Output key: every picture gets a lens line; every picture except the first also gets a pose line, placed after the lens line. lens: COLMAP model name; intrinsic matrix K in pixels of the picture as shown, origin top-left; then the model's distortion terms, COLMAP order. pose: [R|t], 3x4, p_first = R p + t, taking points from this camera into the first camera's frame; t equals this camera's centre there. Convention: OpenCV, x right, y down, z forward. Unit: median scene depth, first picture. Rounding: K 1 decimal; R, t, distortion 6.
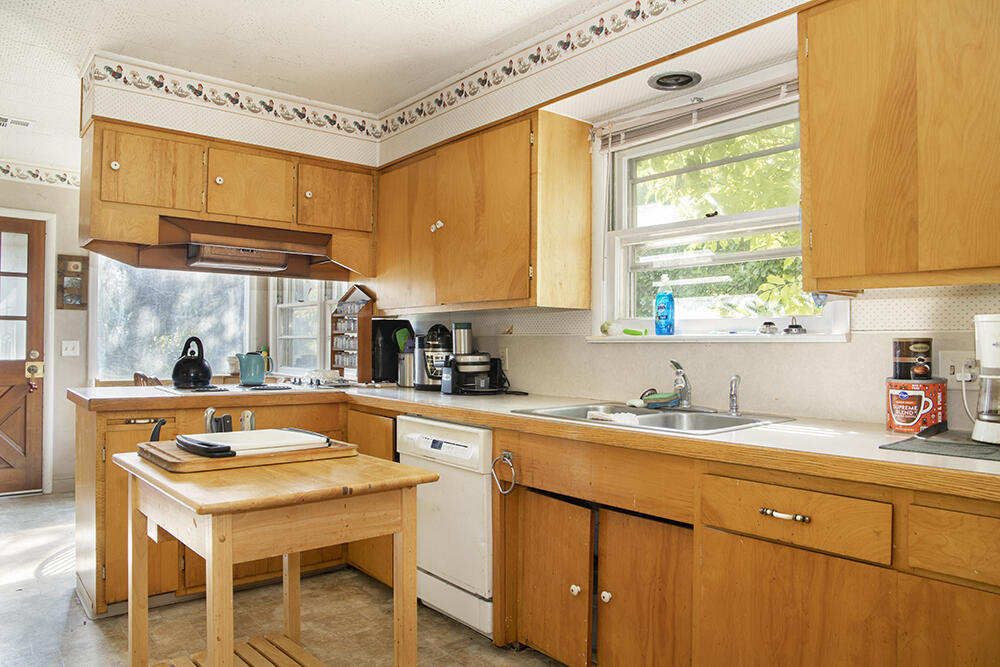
lens RADIAL K [[704.7, 0, 502.8], [0, 704.7, 329.8], [0, 0, 1]] dist [-0.096416, 0.049804]
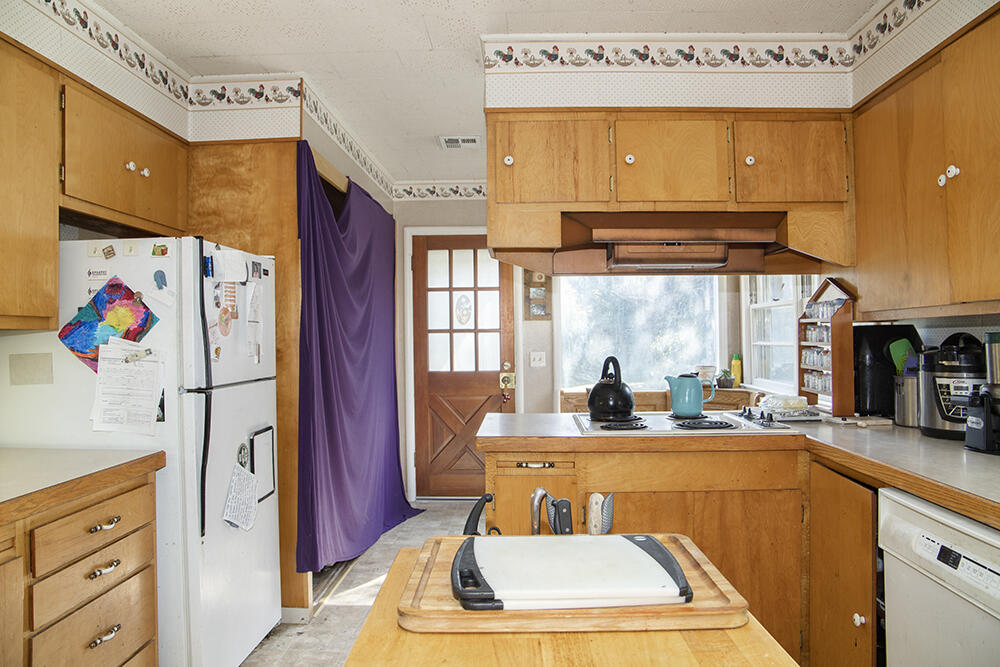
lens RADIAL K [[704.7, 0, 495.0], [0, 704.7, 329.7], [0, 0, 1]] dist [-0.096416, 0.049804]
pose [[0.755396, -0.024896, -0.654796, -0.006514], [0.029520, 0.999556, -0.003949, -0.020067], [0.654603, -0.016347, 0.755796, 0.259545]]
